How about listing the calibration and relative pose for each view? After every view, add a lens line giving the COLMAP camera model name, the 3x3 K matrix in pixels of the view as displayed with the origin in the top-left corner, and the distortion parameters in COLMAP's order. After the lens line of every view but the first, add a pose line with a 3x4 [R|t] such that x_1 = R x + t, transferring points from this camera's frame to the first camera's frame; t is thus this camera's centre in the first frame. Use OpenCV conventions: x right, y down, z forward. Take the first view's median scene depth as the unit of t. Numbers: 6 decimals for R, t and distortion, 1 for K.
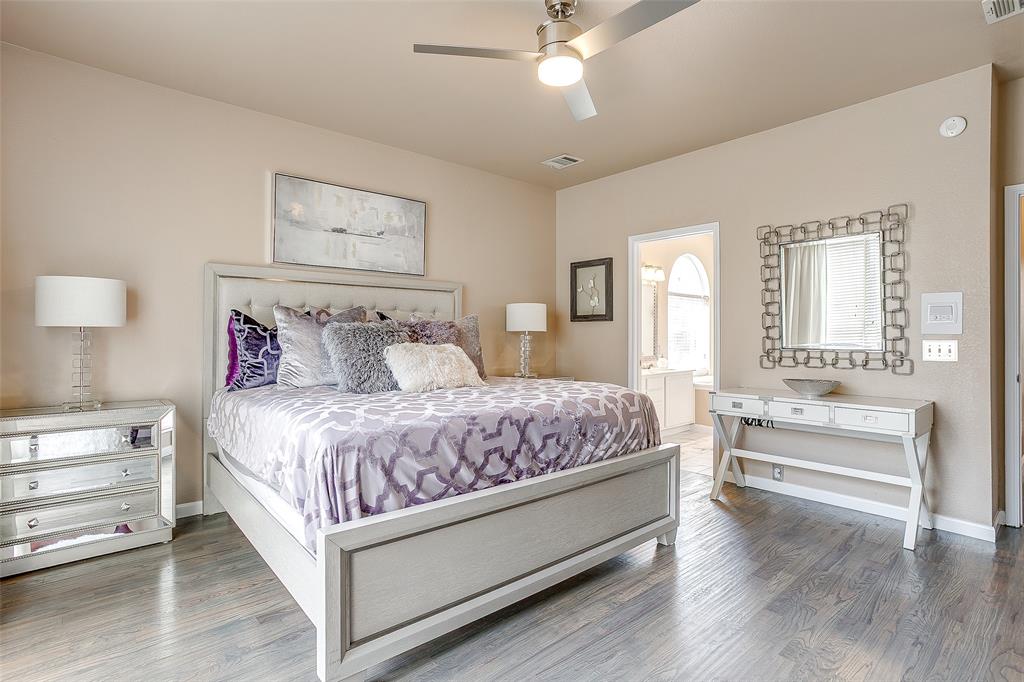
lens RADIAL K [[500.4, 0, 509.9], [0, 500.4, 335.5], [0, 0, 1]] dist [-0.048946, 0.024478]
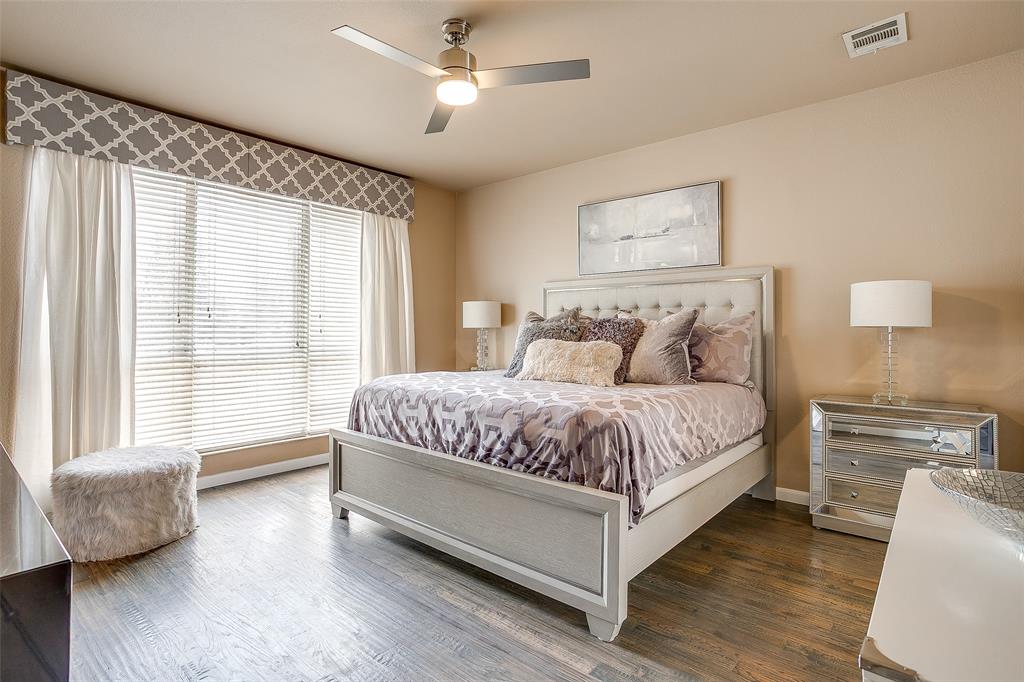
lens RADIAL K [[500.4, 0, 511.1], [0, 500.4, 336.4], [0, 0, 1]] dist [-0.048946, 0.024478]
pose [[0.161232, 0.005994, -0.986898, 1.340032], [-0.000029, 0.999982, 0.006068, 0.003460], [0.986917, -0.000949, 0.161229, 1.055446]]
